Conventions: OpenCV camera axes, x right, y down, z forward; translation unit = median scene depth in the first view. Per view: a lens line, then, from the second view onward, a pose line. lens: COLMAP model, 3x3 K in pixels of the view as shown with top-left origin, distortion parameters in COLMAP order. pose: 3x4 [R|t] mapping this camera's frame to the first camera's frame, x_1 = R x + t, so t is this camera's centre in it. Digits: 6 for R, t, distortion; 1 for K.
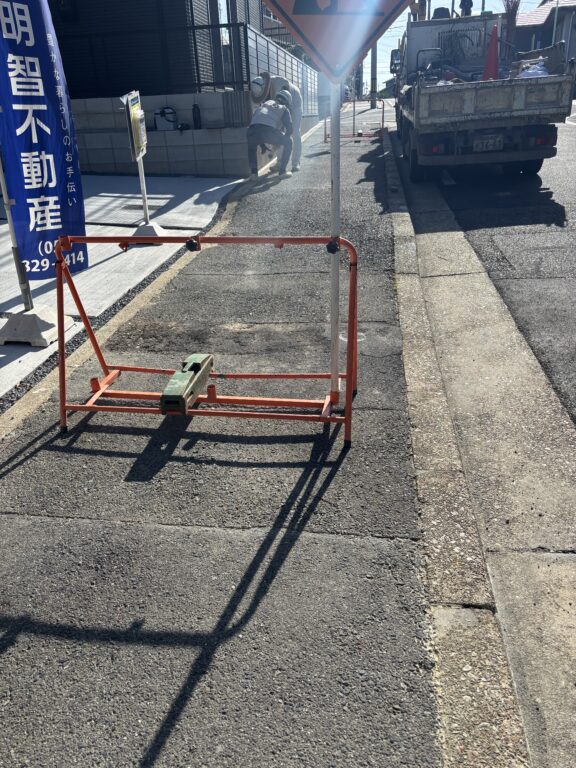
lens RADIAL K [[565.8, 0, 288.0], [0, 565.8, 384.0], [0, 0, 1]] dist [0.077337, -0.000730]
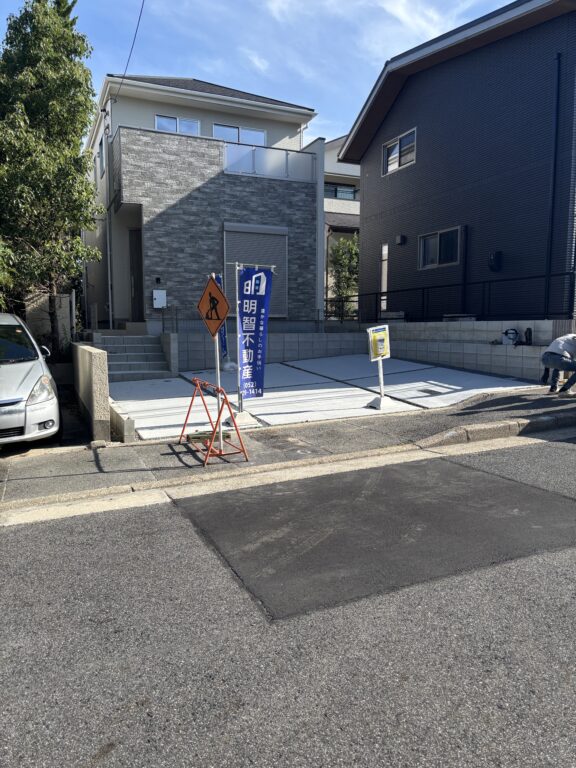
lens RADIAL K [[639.7, 0, 328.2], [0, 639.7, 384.5], [0, 0, 1]] dist [0.005041, -0.005404]
pose [[0.550611, 0.140737, -0.822813, 2.113142], [-0.392237, 0.913714, -0.106192, -0.107132], [0.736871, 0.381208, 0.558303, -0.233108]]
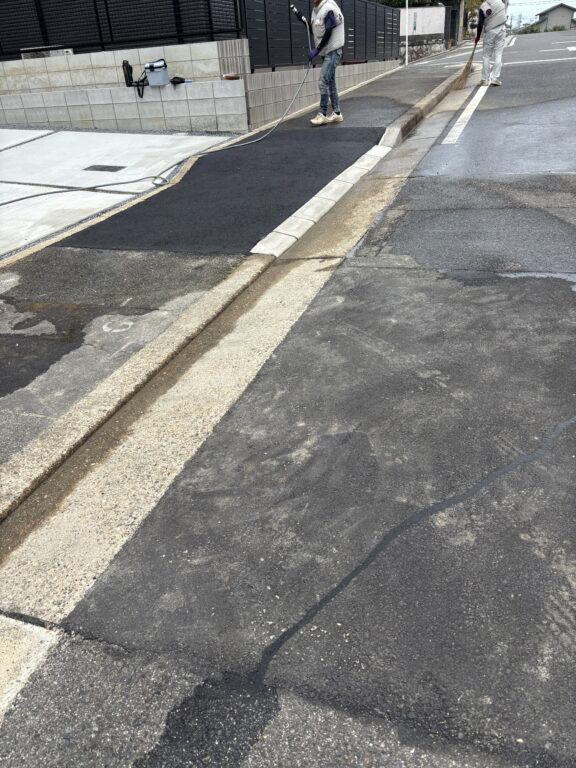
lens RADIAL K [[593.8, 0, 286.2], [0, 593.8, 378.7], [0, 0, 1]] dist [0.025367, 0.002685]
pose [[0.978343, 0.088821, -0.186967, 0.646382], [-0.078613, 0.995016, 0.061339, -0.091427], [0.191483, -0.045313, 0.980449, 0.124590]]
